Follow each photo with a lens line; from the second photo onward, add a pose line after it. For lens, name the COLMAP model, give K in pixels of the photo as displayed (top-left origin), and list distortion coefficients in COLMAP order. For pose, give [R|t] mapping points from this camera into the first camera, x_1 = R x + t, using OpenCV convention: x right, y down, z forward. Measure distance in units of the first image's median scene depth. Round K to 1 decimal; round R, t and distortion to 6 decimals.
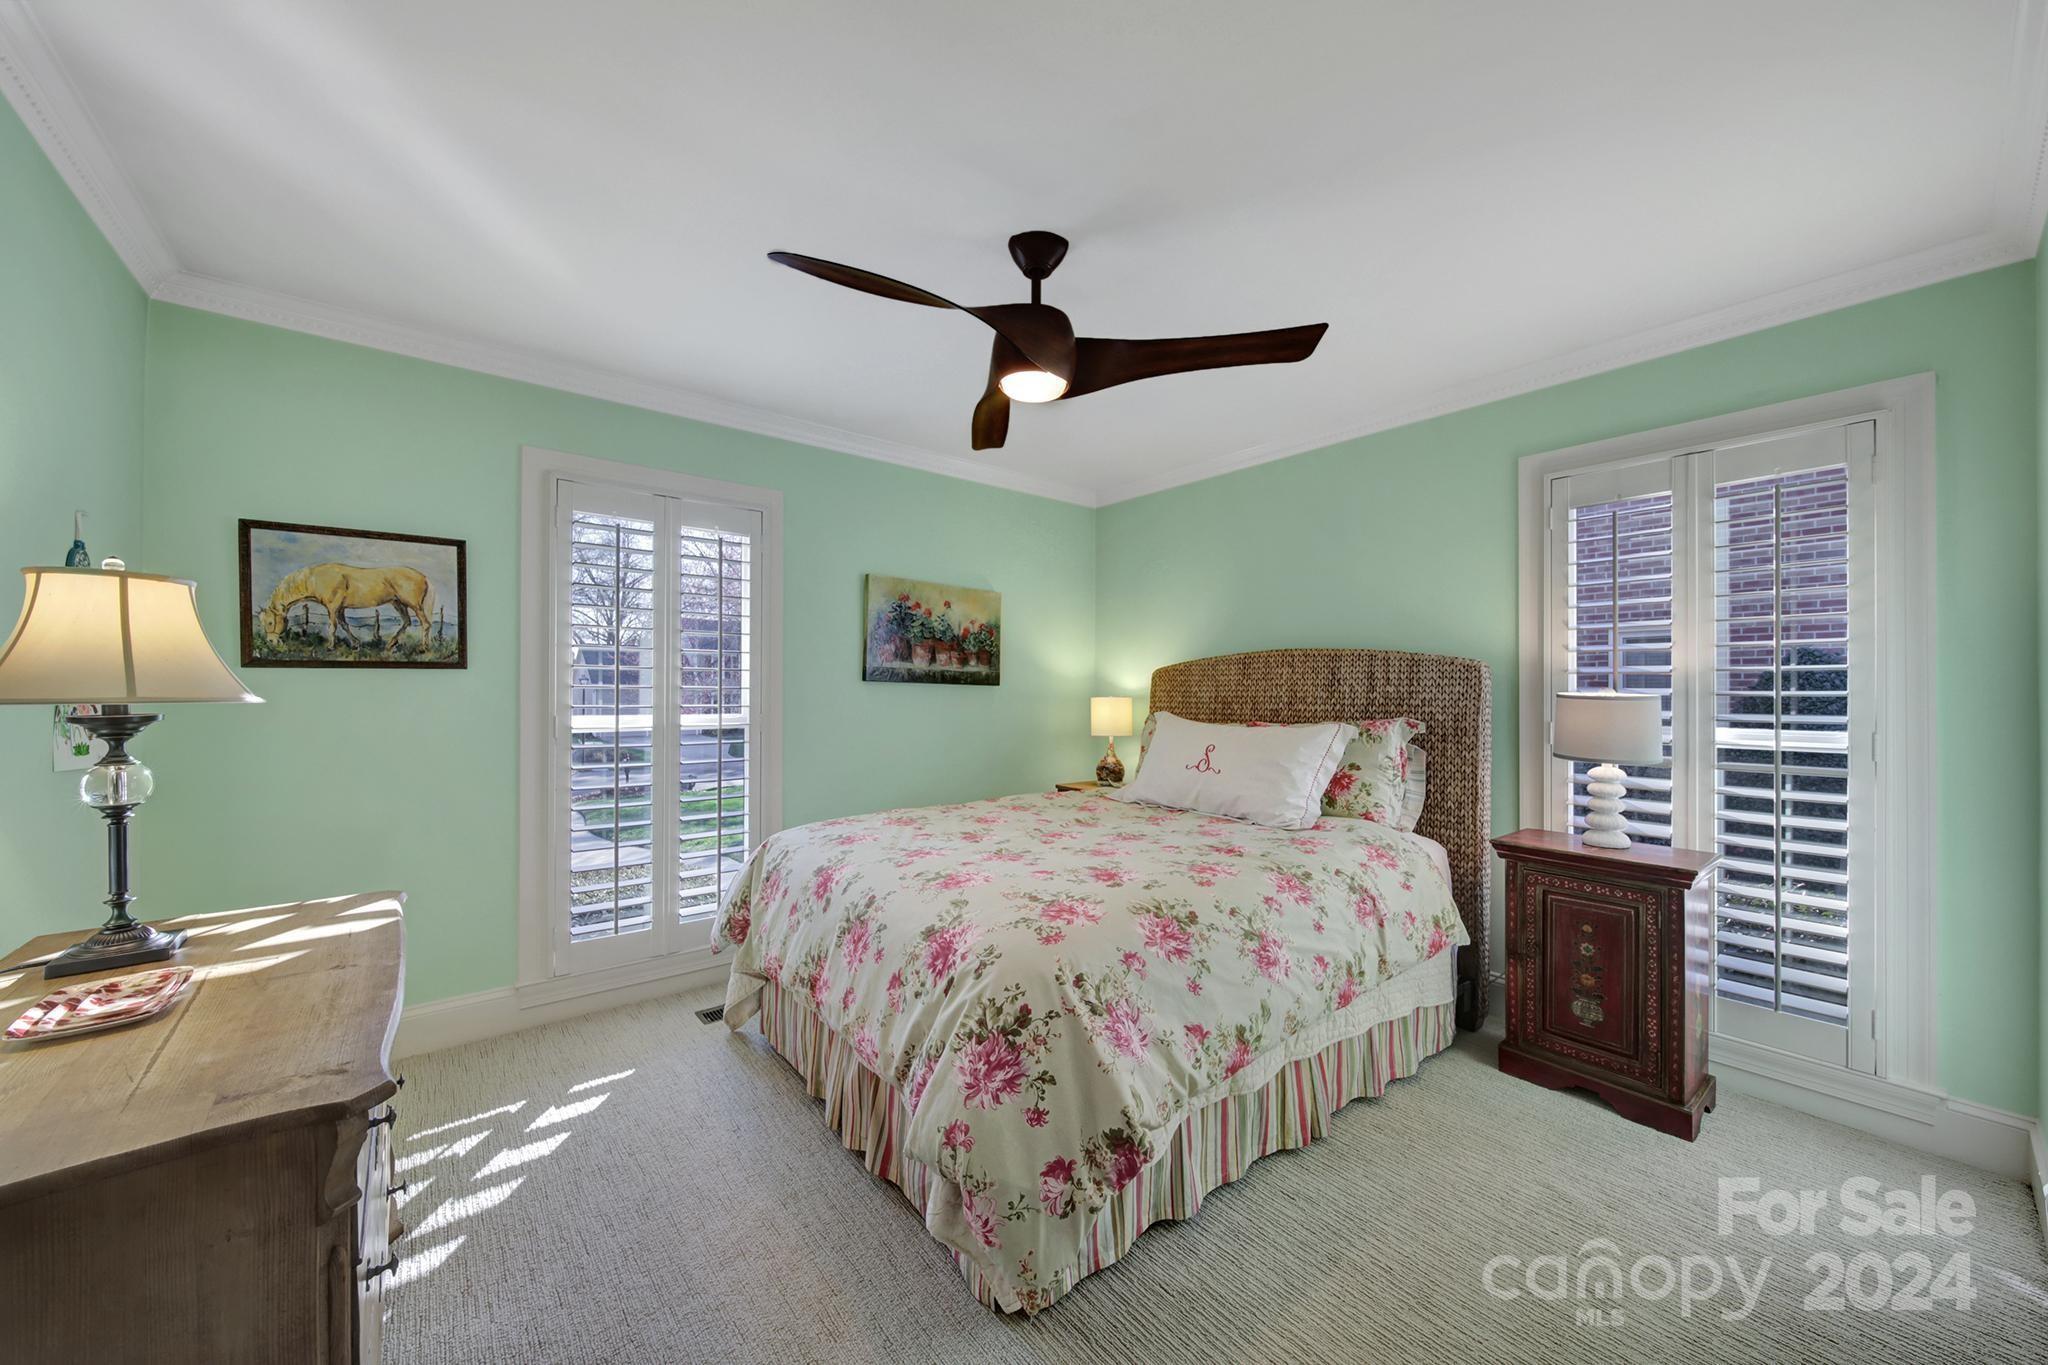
lens RADIAL K [[728.6, 0, 1021.1], [0, 728.6, 685.8], [0, 0, 1]] dist [0.000991, -0.000623]
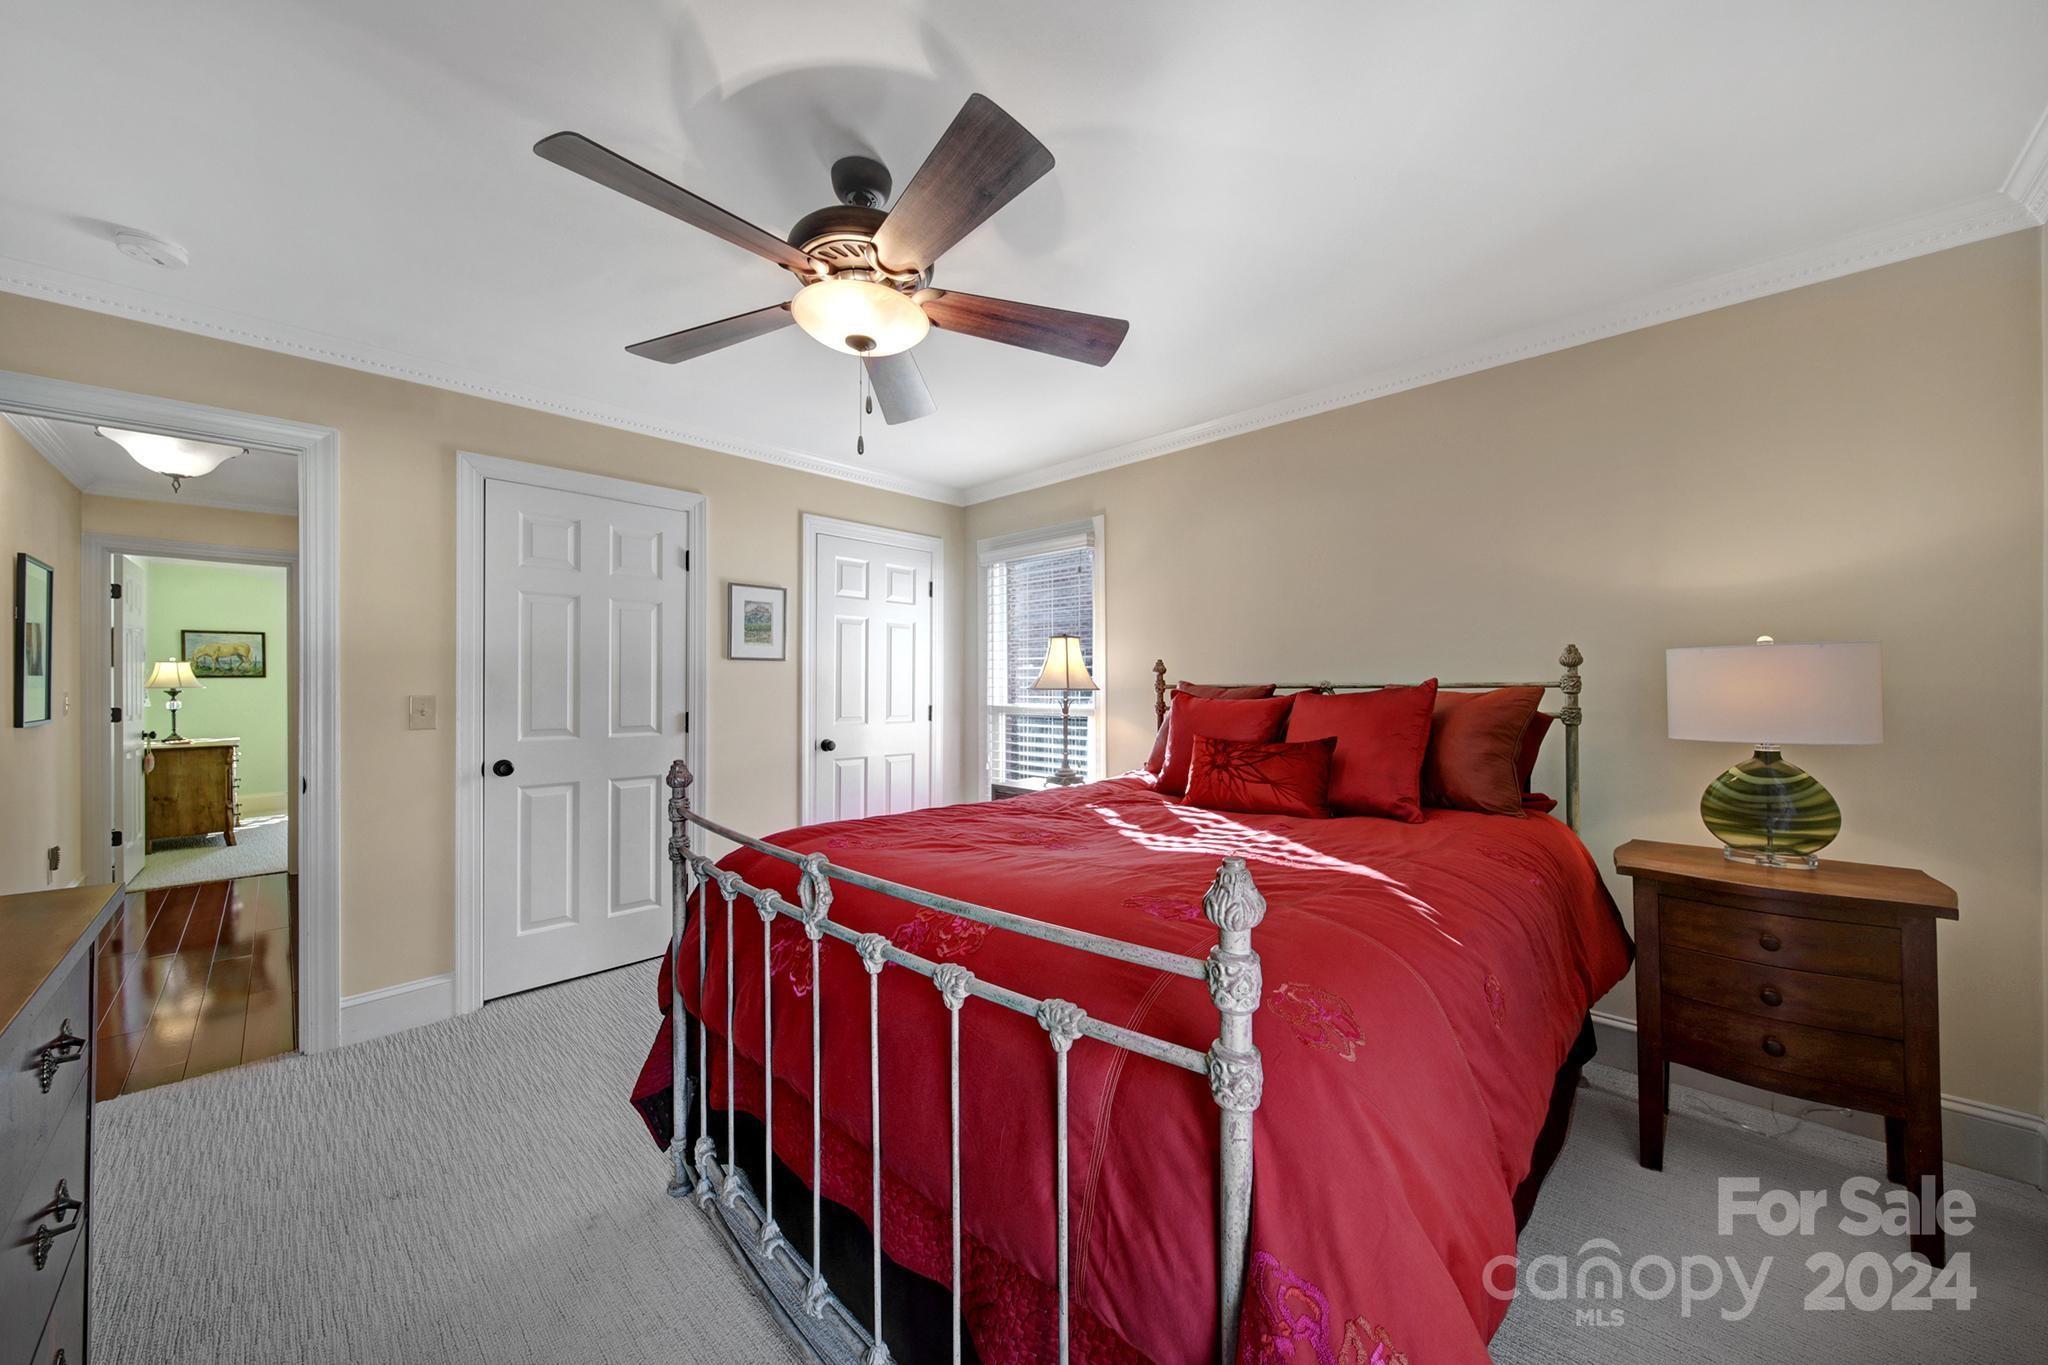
lens RADIAL K [[728.6, 0, 1027.3], [0, 728.6, 684.8], [0, 0, 1]] dist [0.000991, -0.000623]
pose [[0.992830, 0.004099, 0.119466, 1.962051], [-0.004688, 0.999978, 0.004643, -0.024598], [-0.119444, -0.005170, 0.992827, -2.309499]]
